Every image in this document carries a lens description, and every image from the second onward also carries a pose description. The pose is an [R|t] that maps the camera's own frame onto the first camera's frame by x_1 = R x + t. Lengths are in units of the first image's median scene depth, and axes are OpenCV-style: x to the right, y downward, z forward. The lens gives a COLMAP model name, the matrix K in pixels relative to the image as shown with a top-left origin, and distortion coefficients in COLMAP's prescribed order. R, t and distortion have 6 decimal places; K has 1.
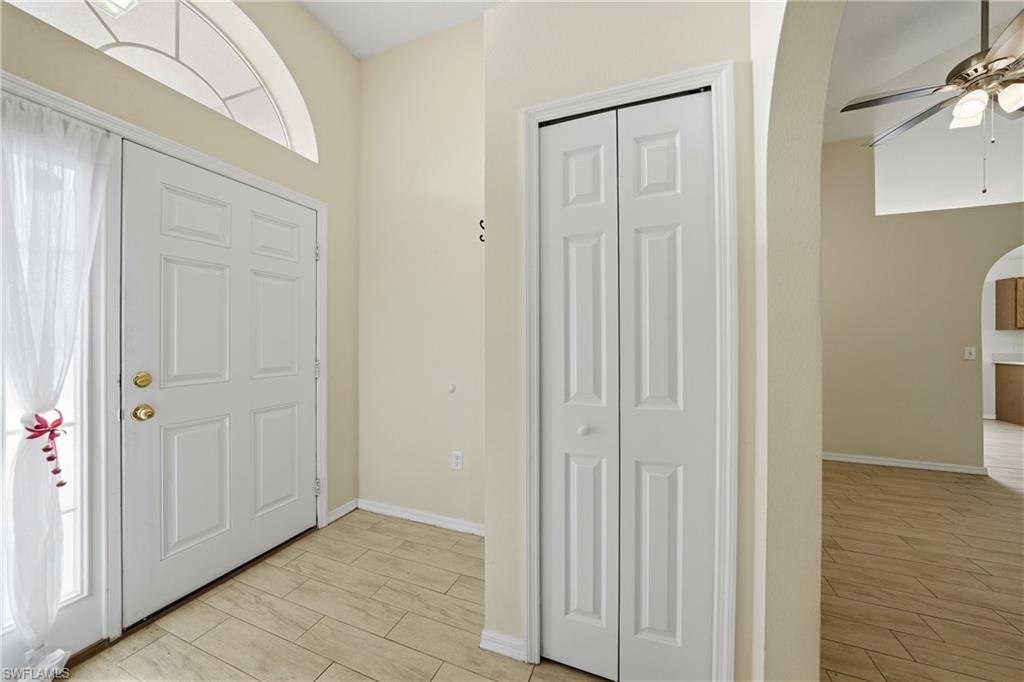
lens RADIAL K [[358.0, 0, 503.8], [0, 358.0, 338.9], [0, 0, 1]] dist [-0.019609, 0.003711]
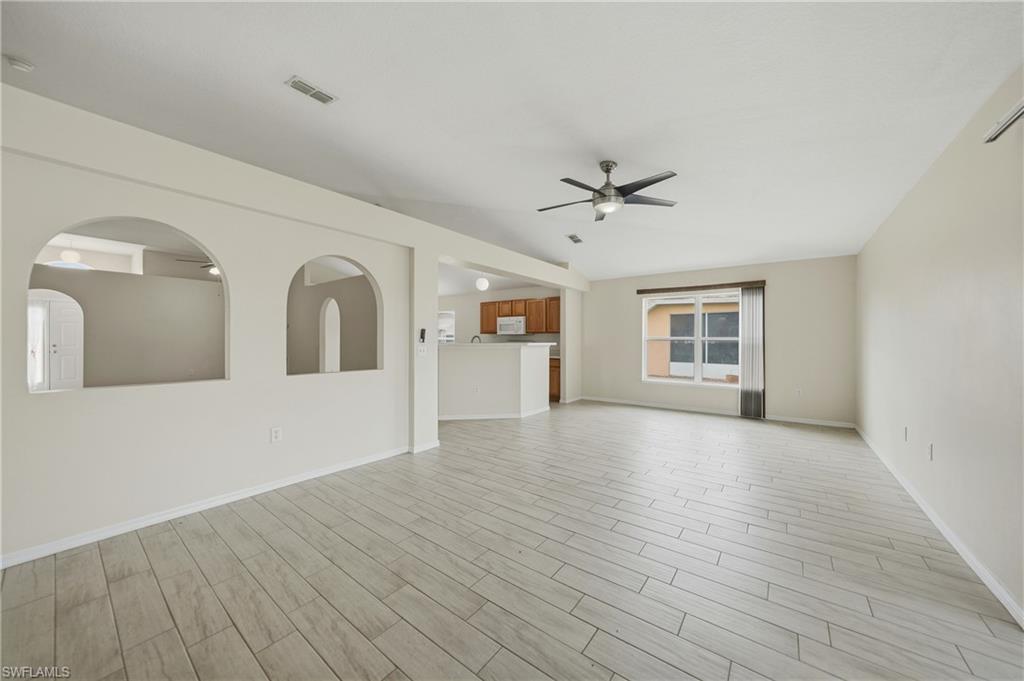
lens RADIAL K [[358.0, 0, 507.0], [0, 358.0, 340.6], [0, 0, 1]] dist [-0.019609, 0.003711]
pose [[0.958493, 0.003369, -0.285097, 4.853535], [-0.002417, 0.999990, 0.003693, 0.002979], [0.285106, -0.002850, 0.958492, -1.462209]]
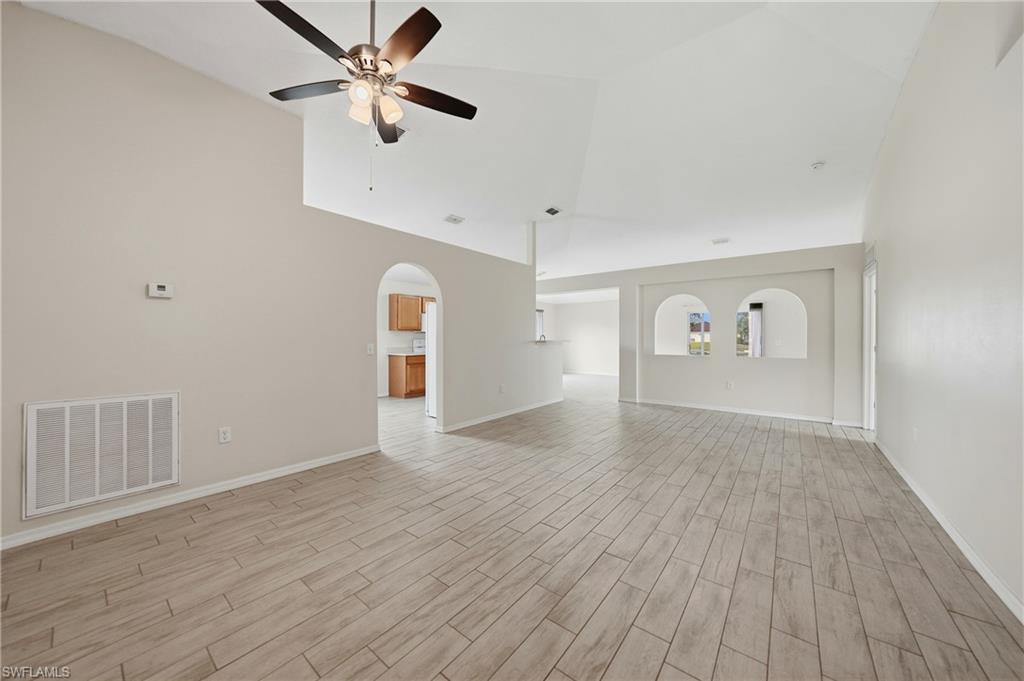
lens RADIAL K [[358.0, 0, 510.3], [0, 358.0, 335.7], [0, 0, 1]] dist [-0.019609, 0.003711]
pose [[0.299363, 0.004609, 0.954128, 0.490012], [-0.002530, 0.999989, -0.004037, 0.000817], [-0.954136, -0.001205, 0.299371, 0.291408]]
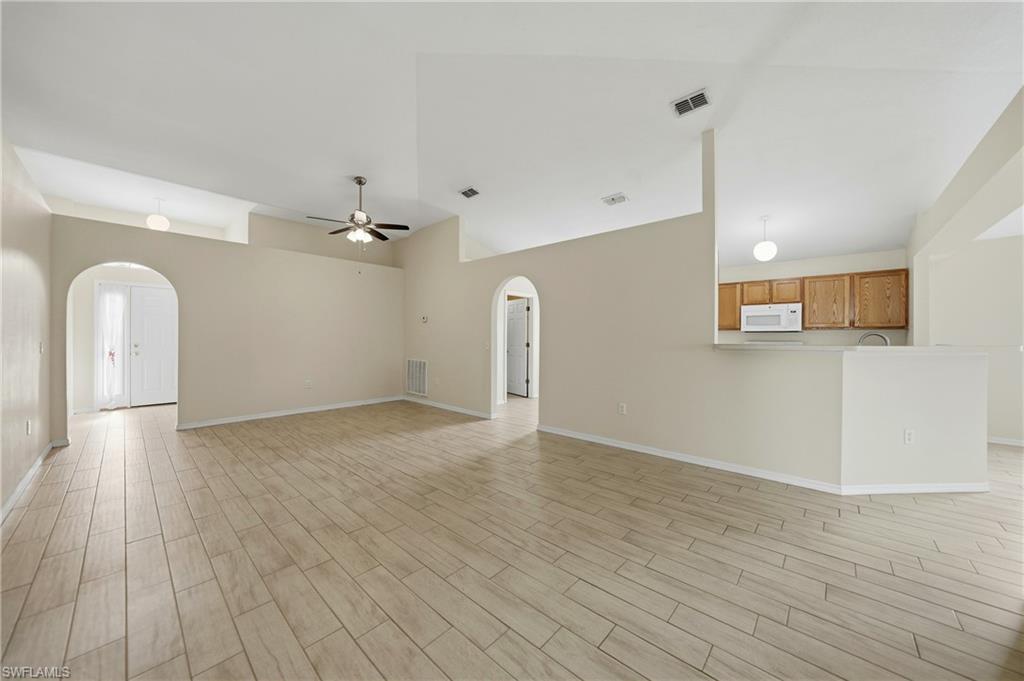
lens RADIAL K [[358.0, 0, 507.2], [0, 358.0, 338.5], [0, 0, 1]] dist [-0.019609, 0.003711]
pose [[0.929085, 0.004612, -0.369838, 3.032134], [-0.004662, 0.999989, 0.000759, 0.008518], [0.369838, 0.001019, 0.929096, -0.806049]]
